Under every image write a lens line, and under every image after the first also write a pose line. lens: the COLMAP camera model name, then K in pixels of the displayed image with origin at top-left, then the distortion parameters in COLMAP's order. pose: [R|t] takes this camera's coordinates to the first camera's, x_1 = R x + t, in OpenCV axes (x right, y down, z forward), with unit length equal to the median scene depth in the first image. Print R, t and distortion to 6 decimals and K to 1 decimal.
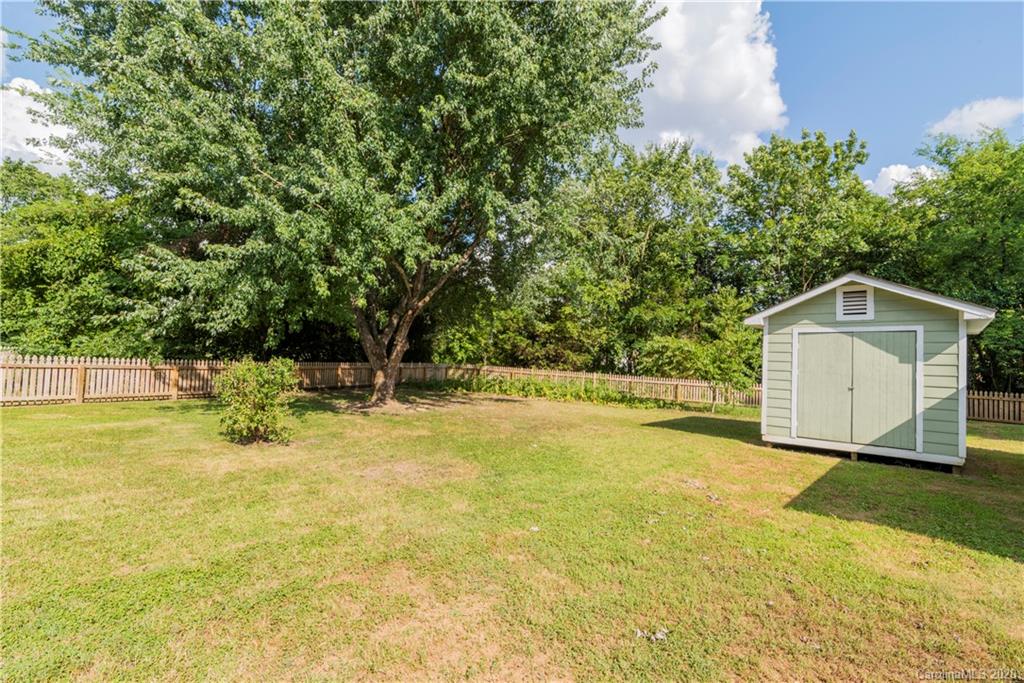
lens RADIAL K [[476.9, 0, 499.1], [0, 476.9, 338.3], [0, 0, 1]] dist [0.011112, -0.000860]
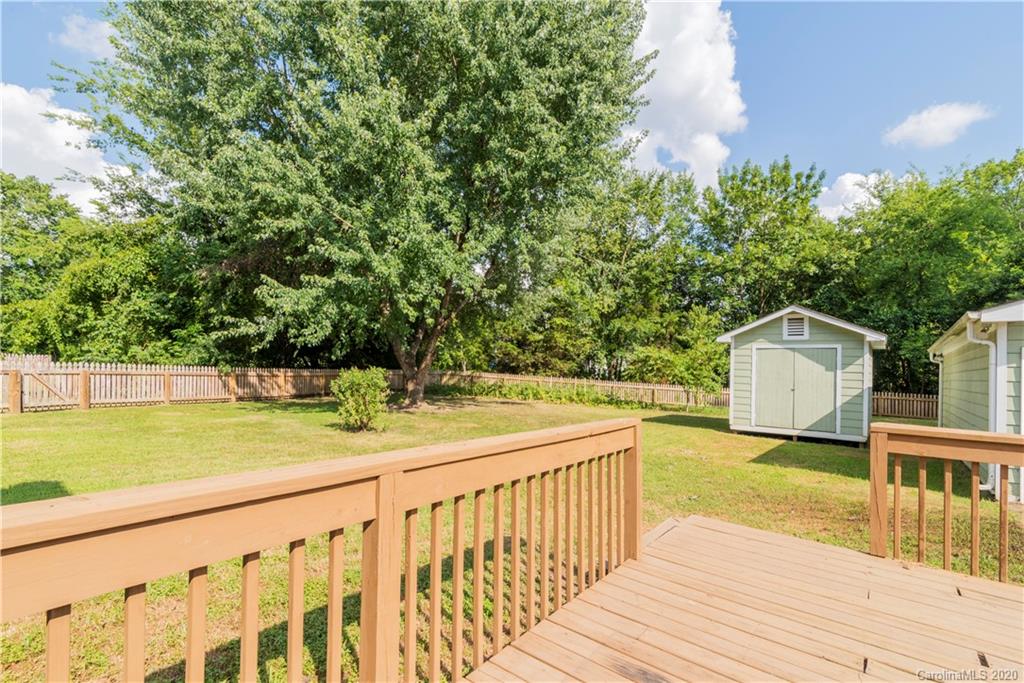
lens RADIAL K [[476.9, 0, 499.1], [0, 476.9, 338.3], [0, 0, 1]] dist [0.011112, -0.000860]
pose [[0.997985, 0.004471, 0.063289, -0.098452], [-0.003667, 0.999911, -0.012822, -0.010775], [-0.063341, 0.012564, 0.997913, -0.160670]]
